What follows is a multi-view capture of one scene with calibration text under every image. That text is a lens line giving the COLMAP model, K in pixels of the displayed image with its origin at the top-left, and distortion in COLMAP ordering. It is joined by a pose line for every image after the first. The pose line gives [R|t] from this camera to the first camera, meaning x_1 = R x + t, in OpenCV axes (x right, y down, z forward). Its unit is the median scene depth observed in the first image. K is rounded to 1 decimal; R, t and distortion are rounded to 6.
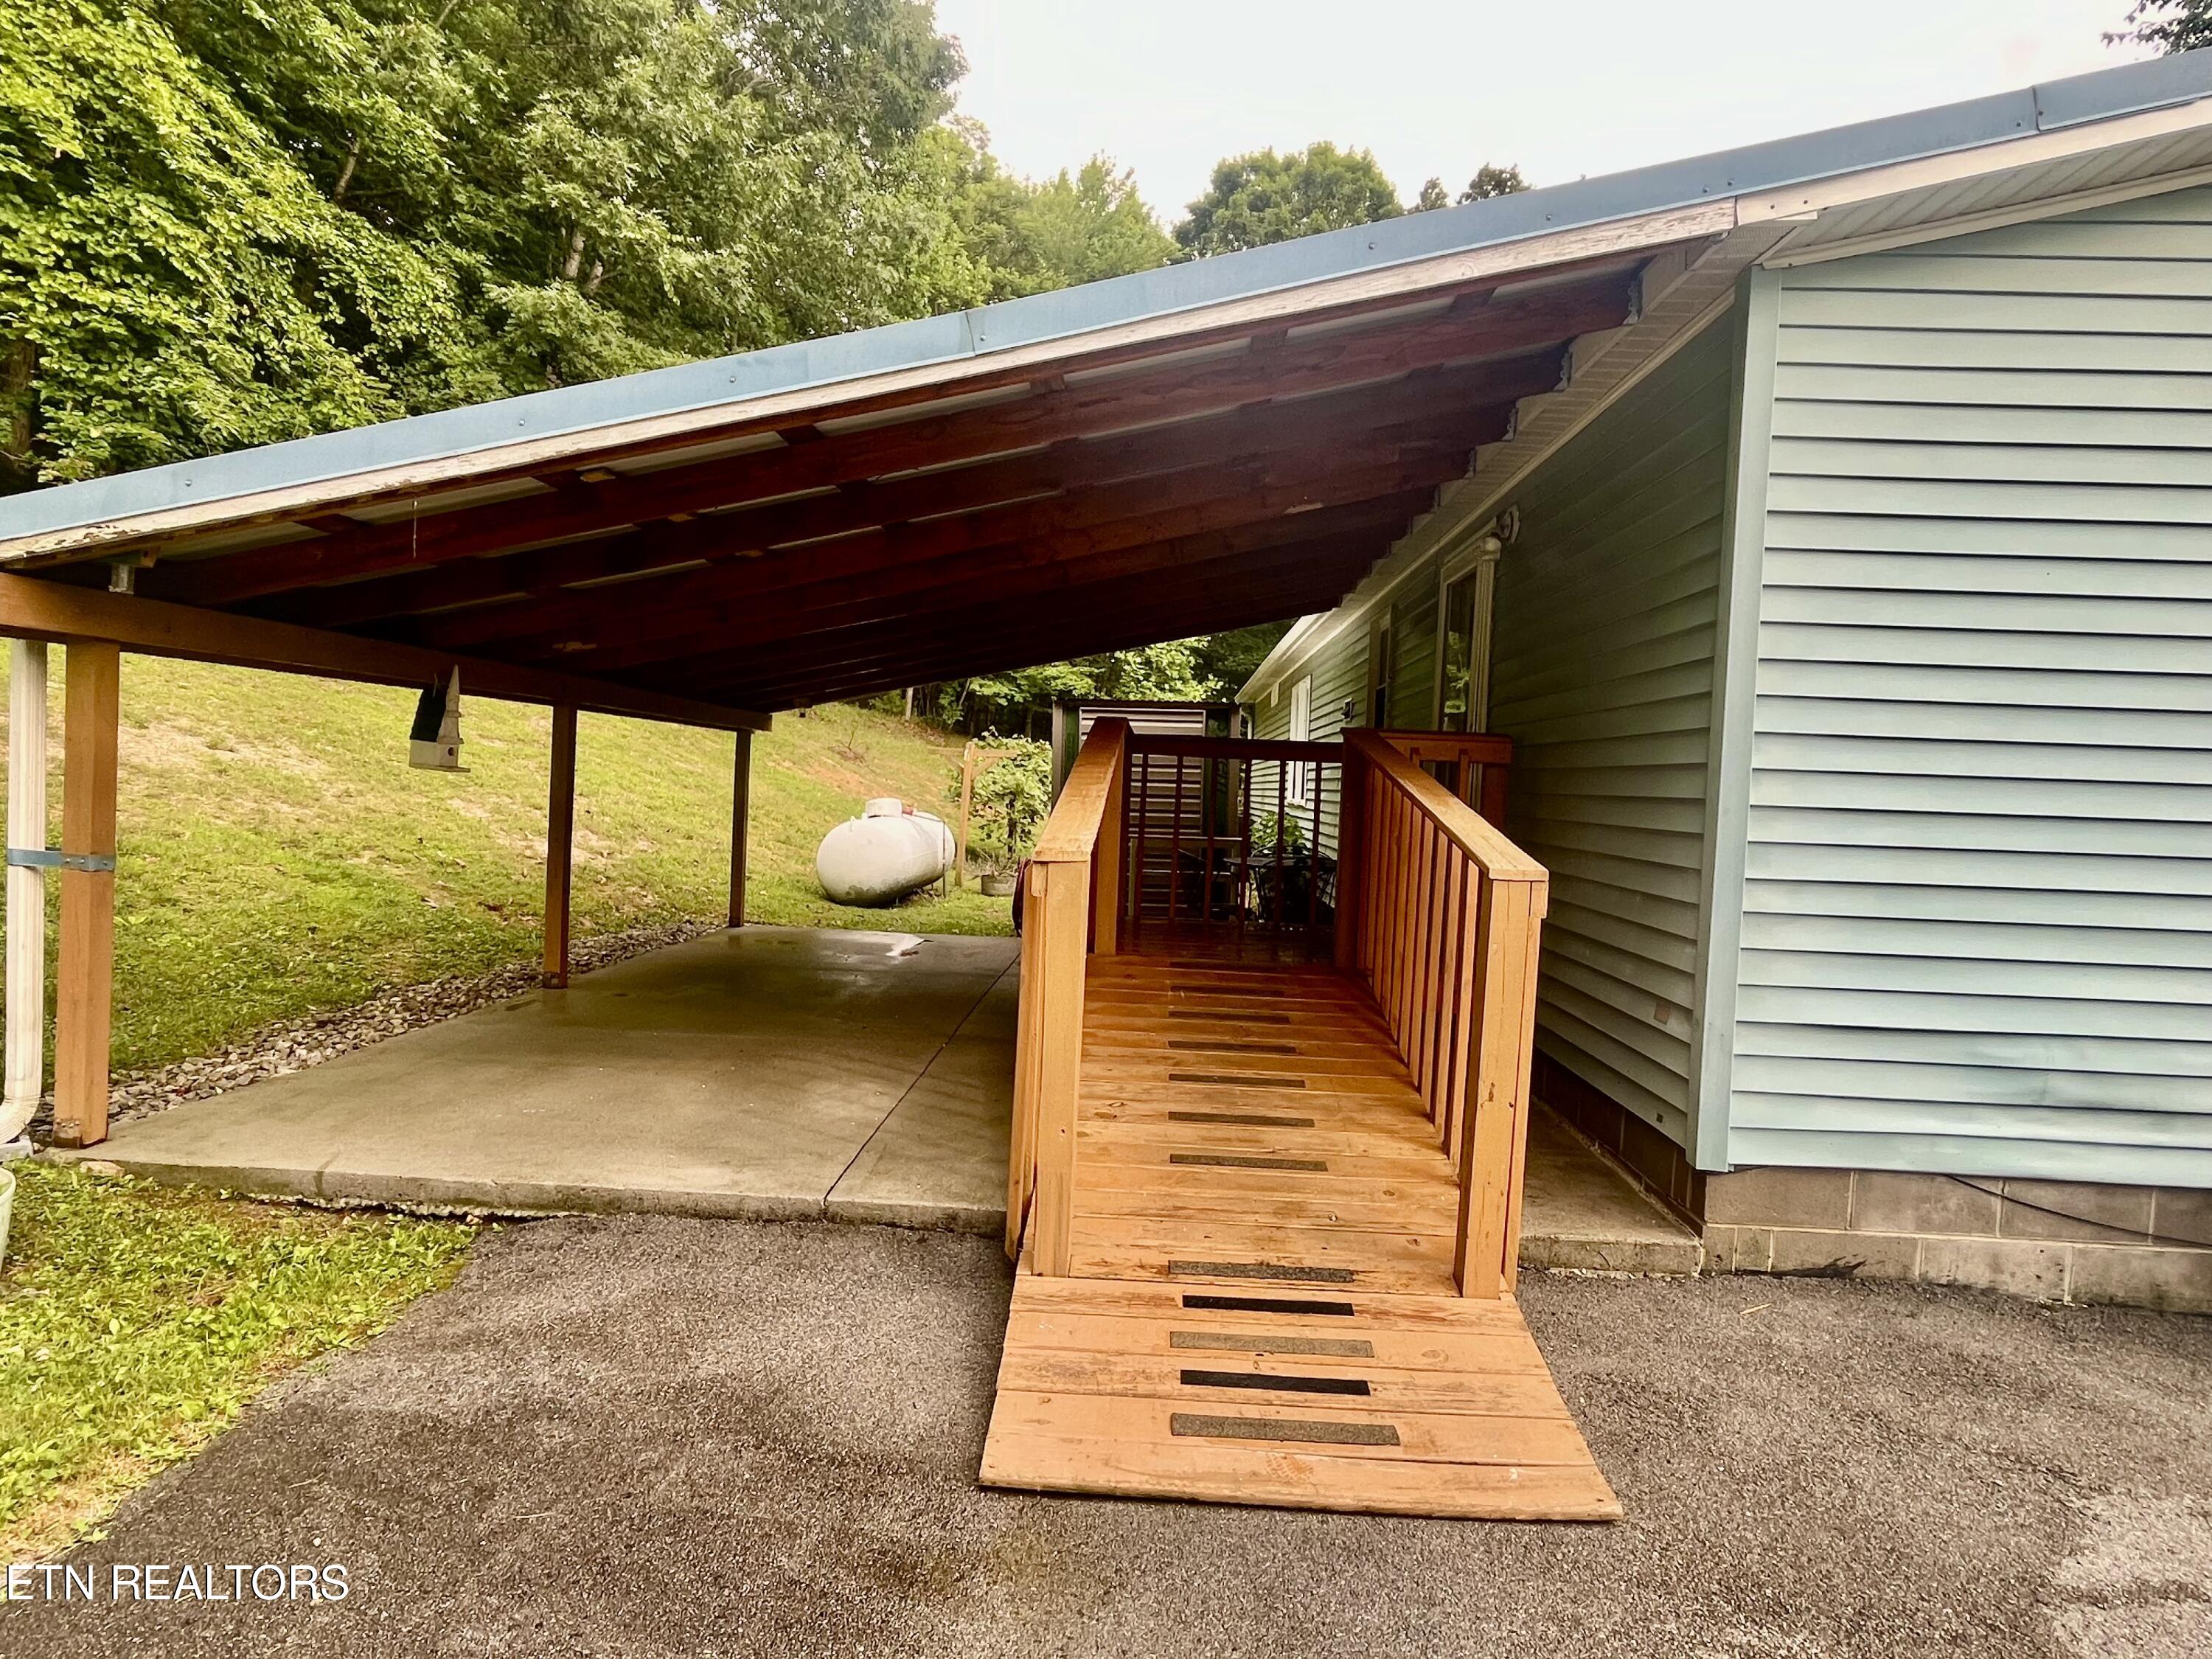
lens RADIAL K [[1233.4, 0, 1098.0], [0, 1233.4, 828.5], [0, 0, 1]] dist [0.000629, -0.000029]
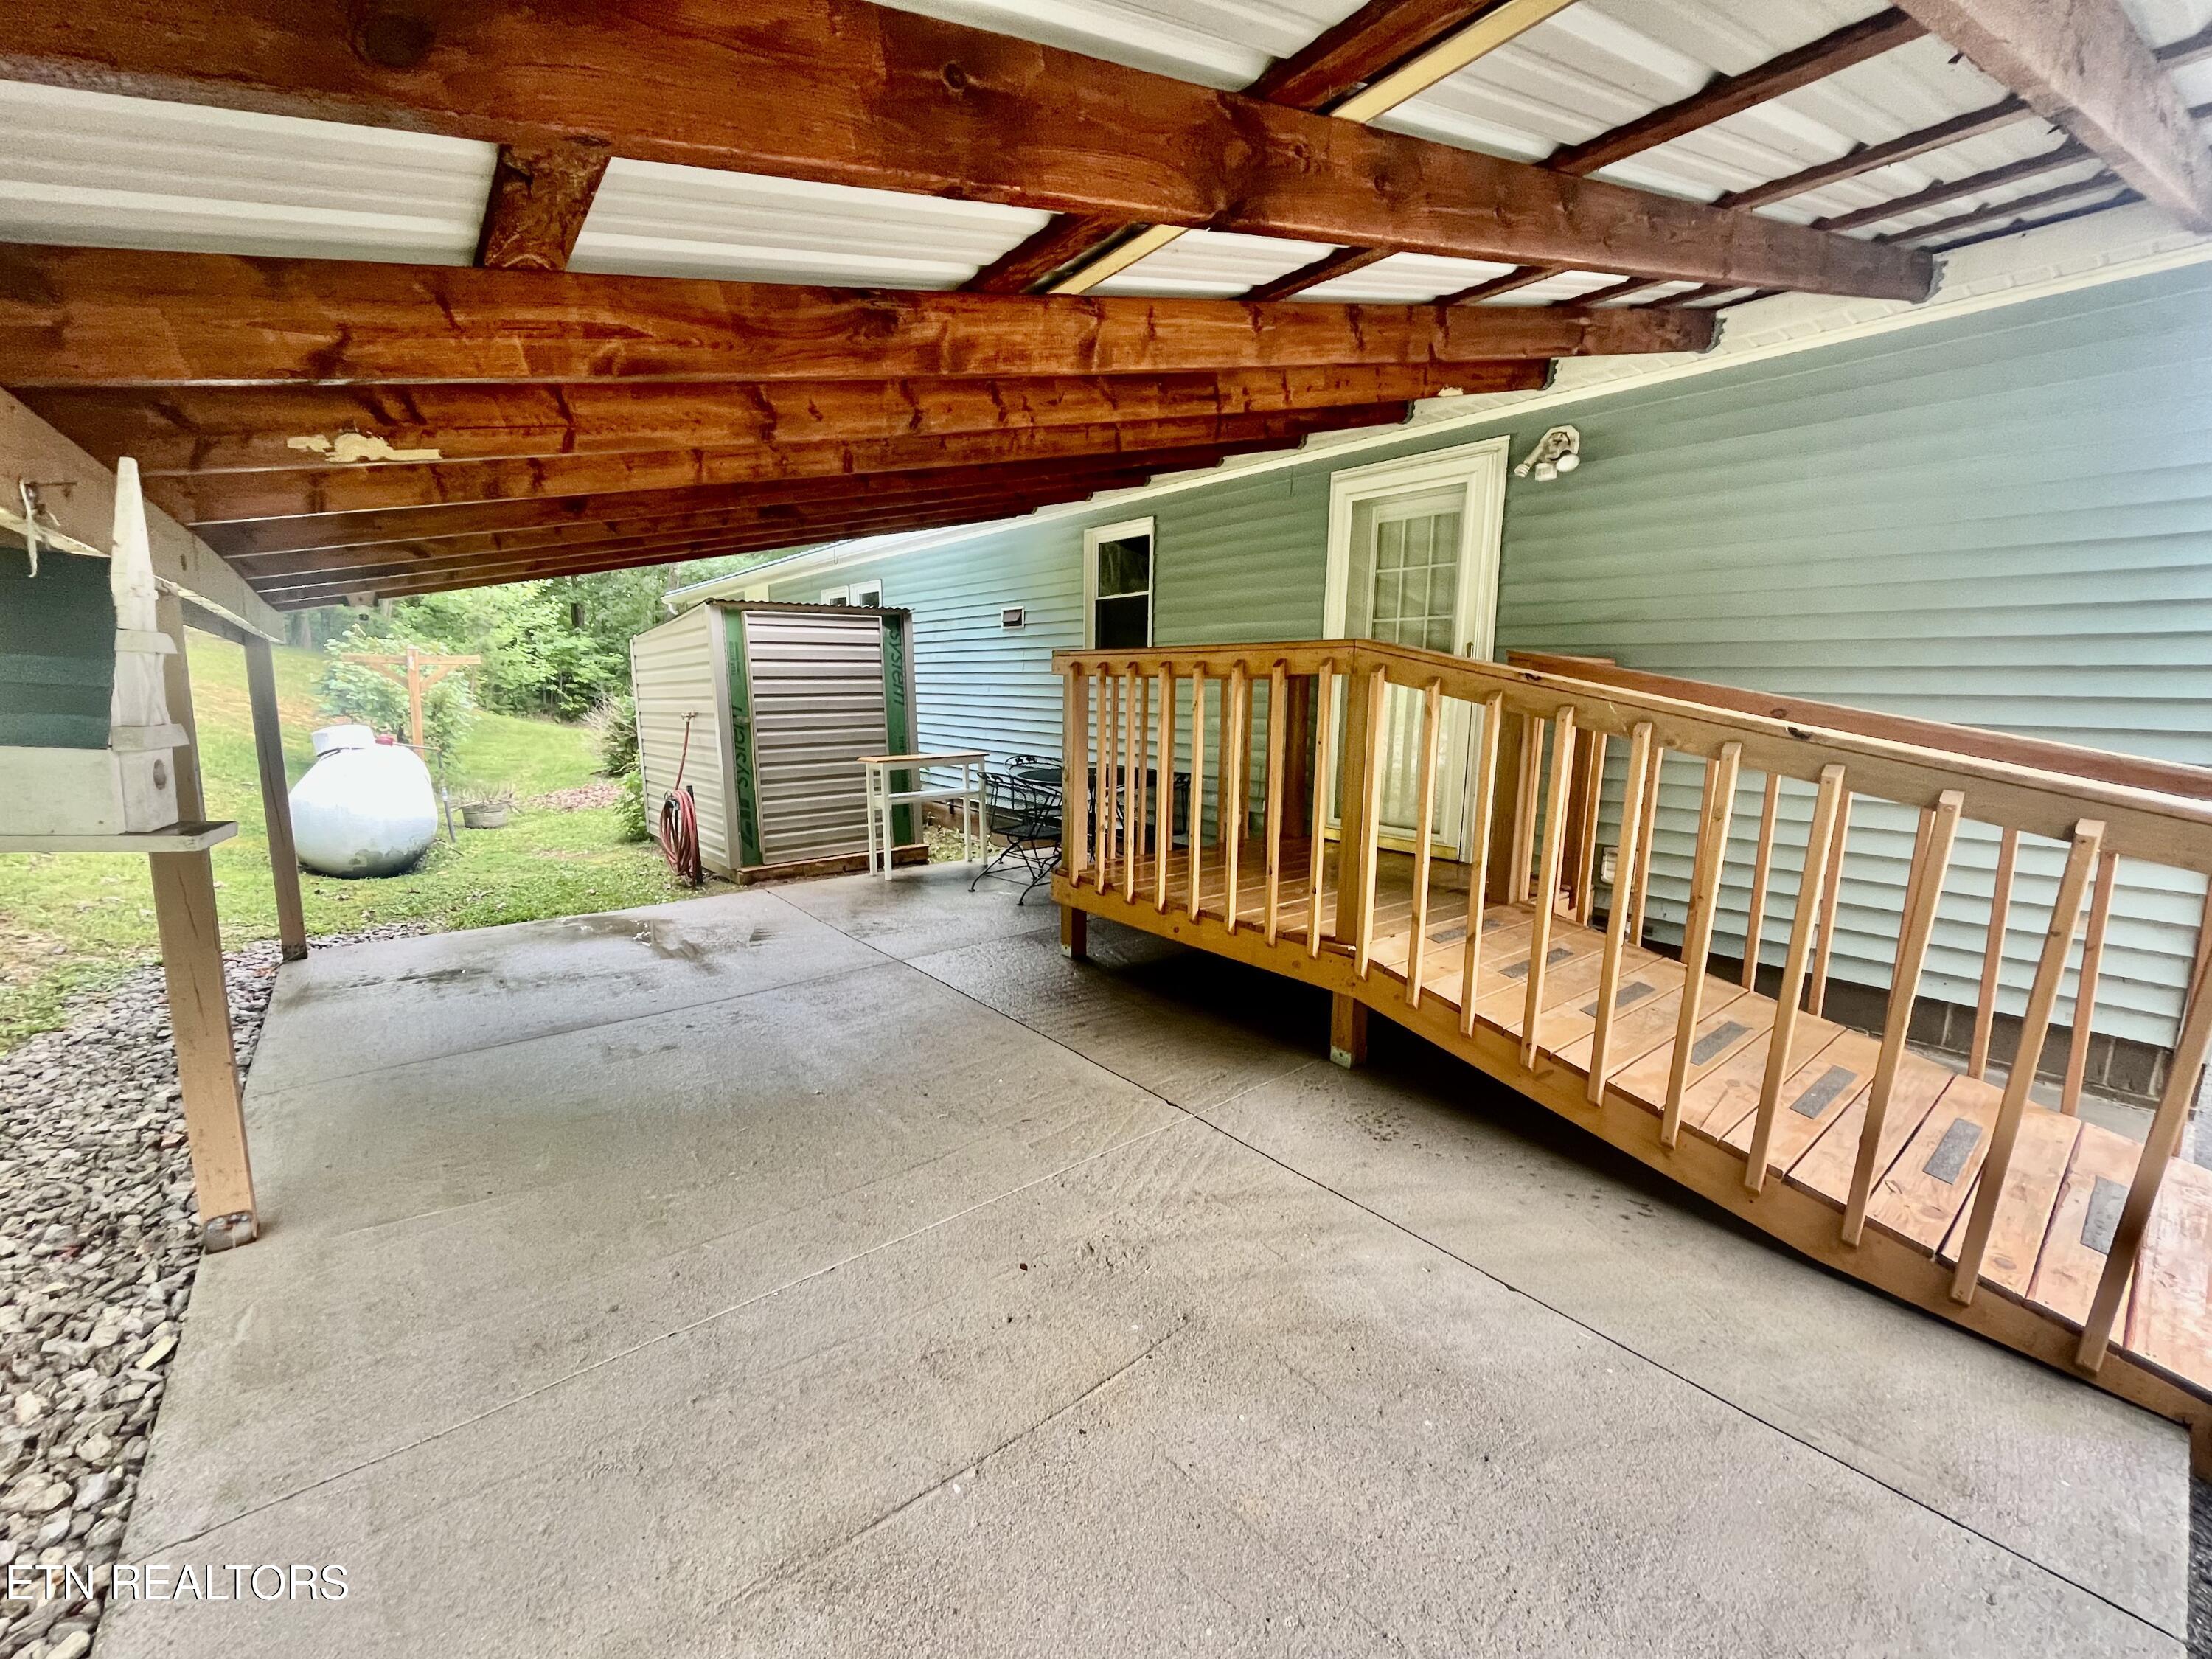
lens RADIAL K [[904.4, 0, 1101.2], [0, 904.4, 825.3], [0, 0, 1]] dist [-0.002378, 0.000103]
pose [[0.749474, -0.136962, 0.647711, -0.136611], [0.046299, 0.986814, 0.155095, -0.020153], [-0.660413, -0.086251, 0.745933, 0.192356]]
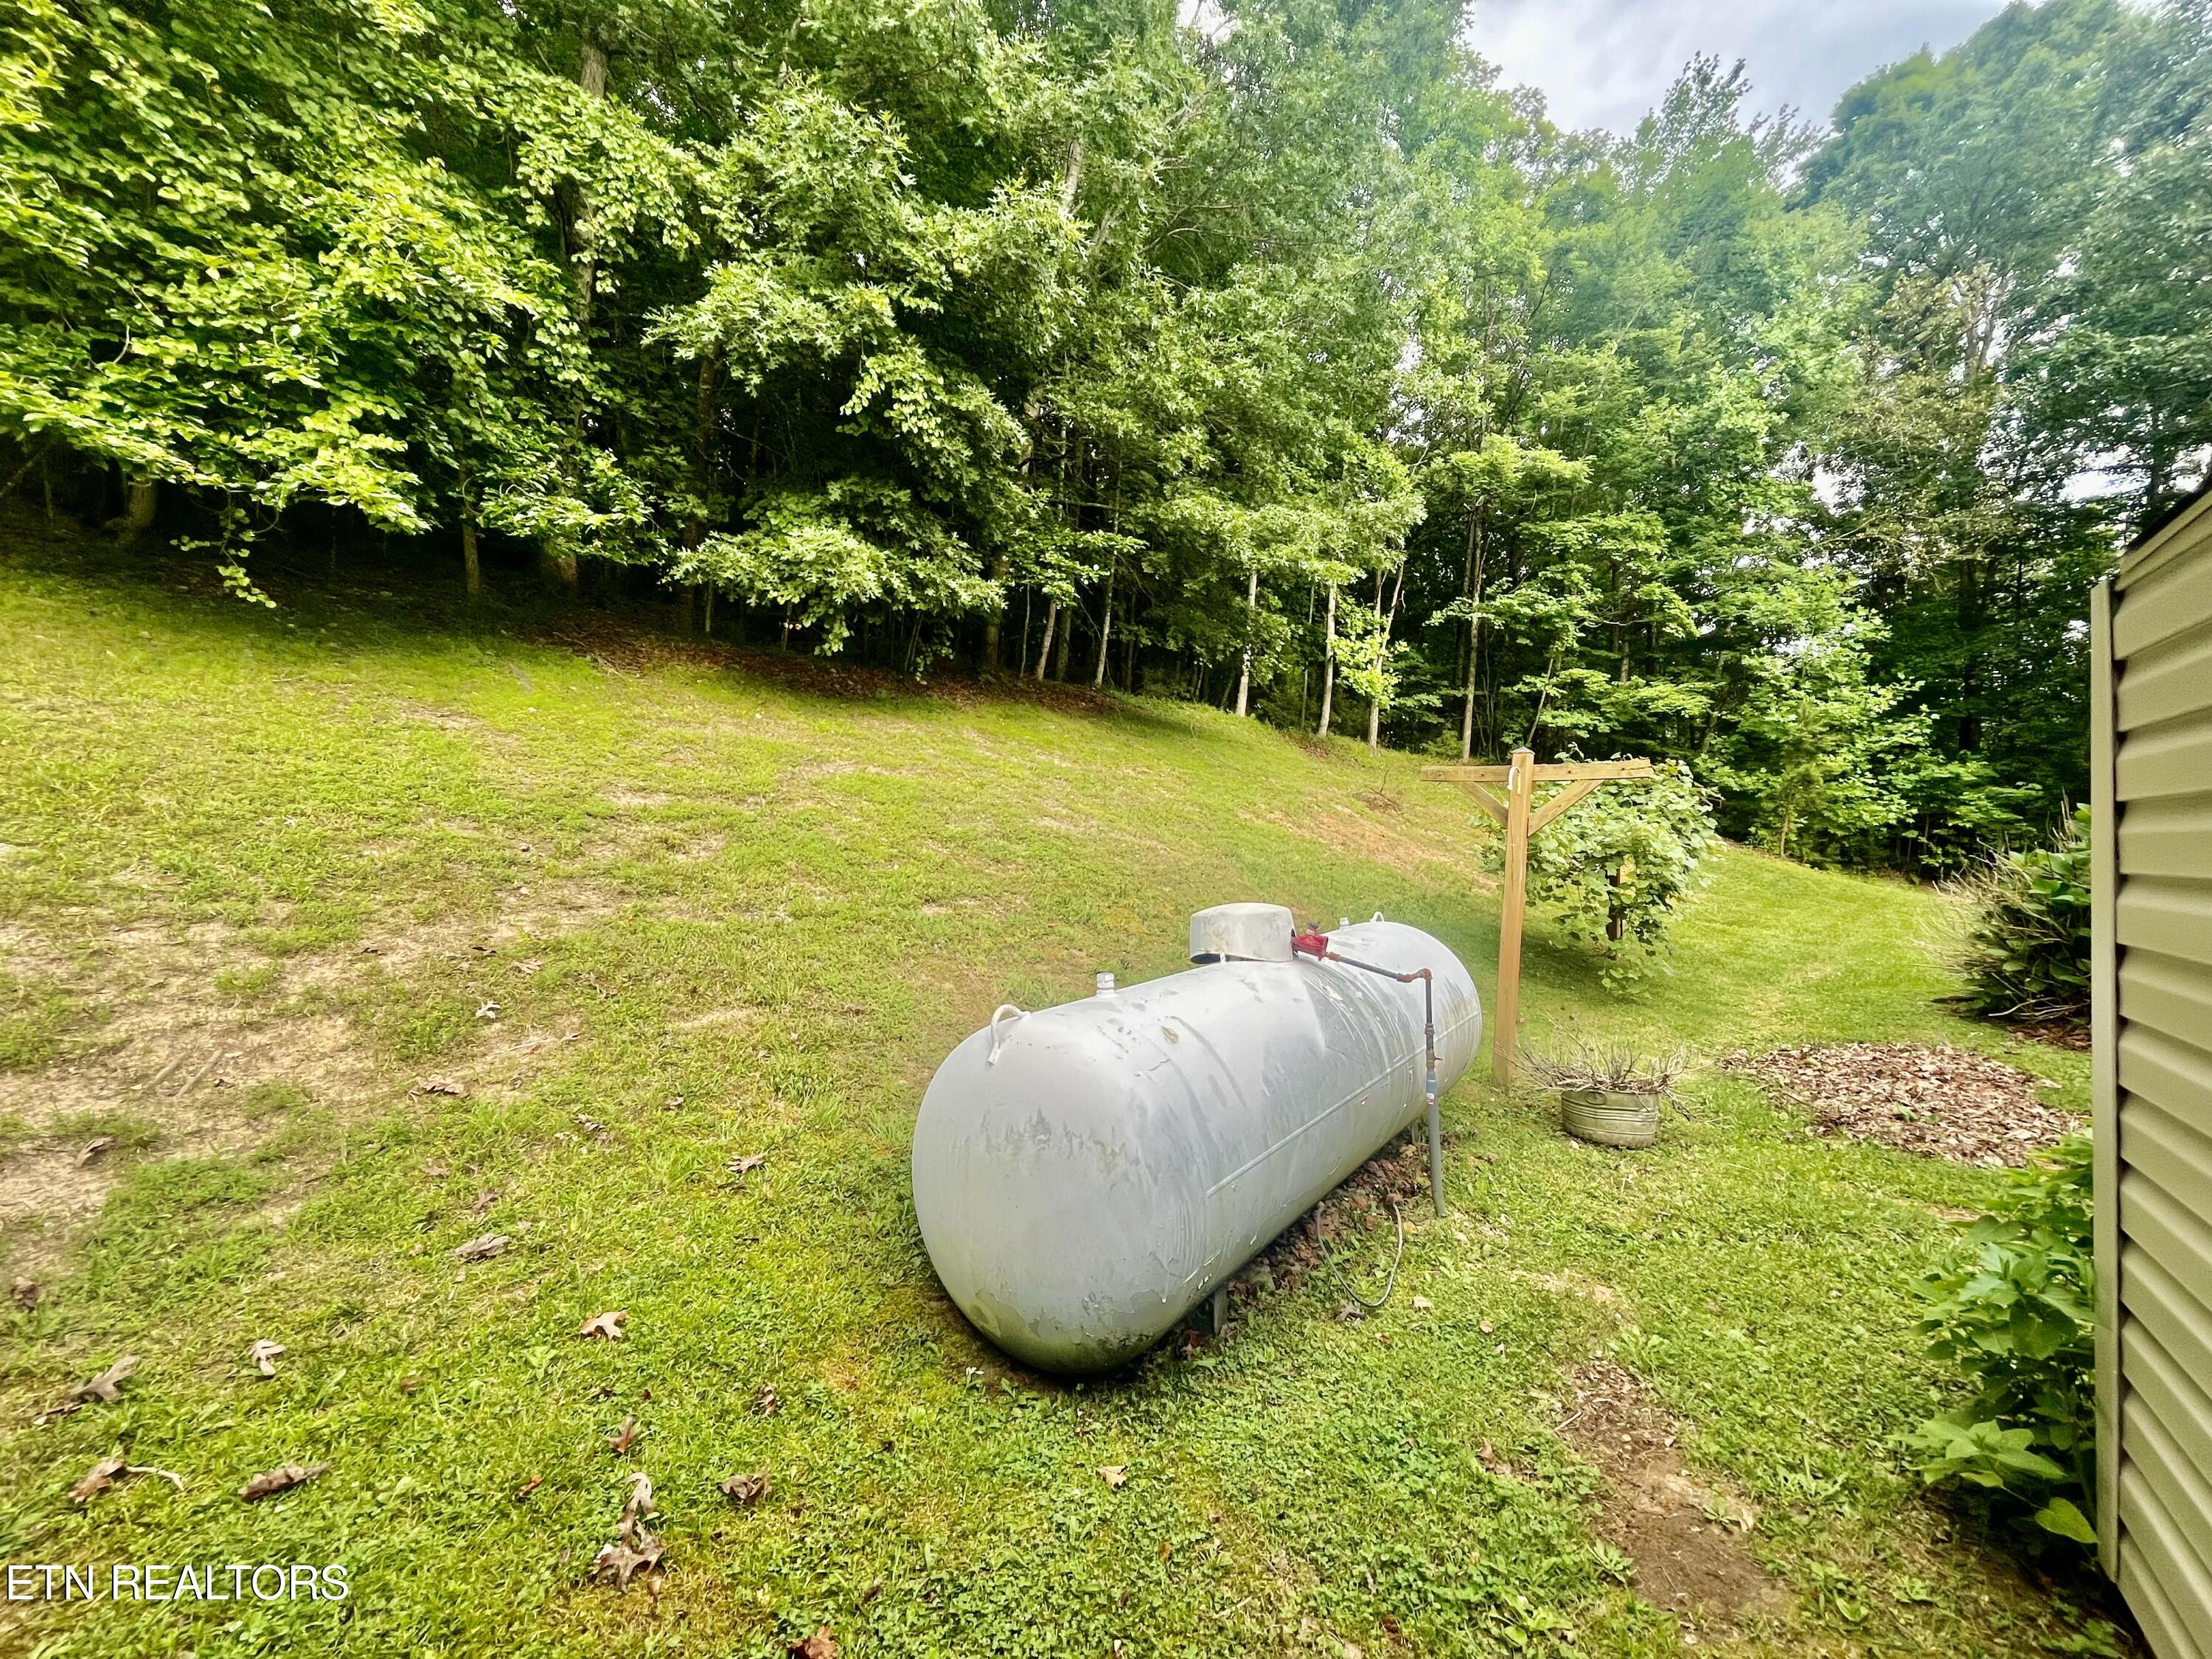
lens RADIAL K [[904.4, 0, 1101.2], [0, 904.4, 825.3], [0, 0, 1]] dist [-0.002378, 0.000103]
pose [[0.844916, -0.031743, -0.533956, -0.049611], [0.008620, 0.998916, -0.045745, -0.025158], [0.534829, 0.034048, 0.844274, 0.541610]]
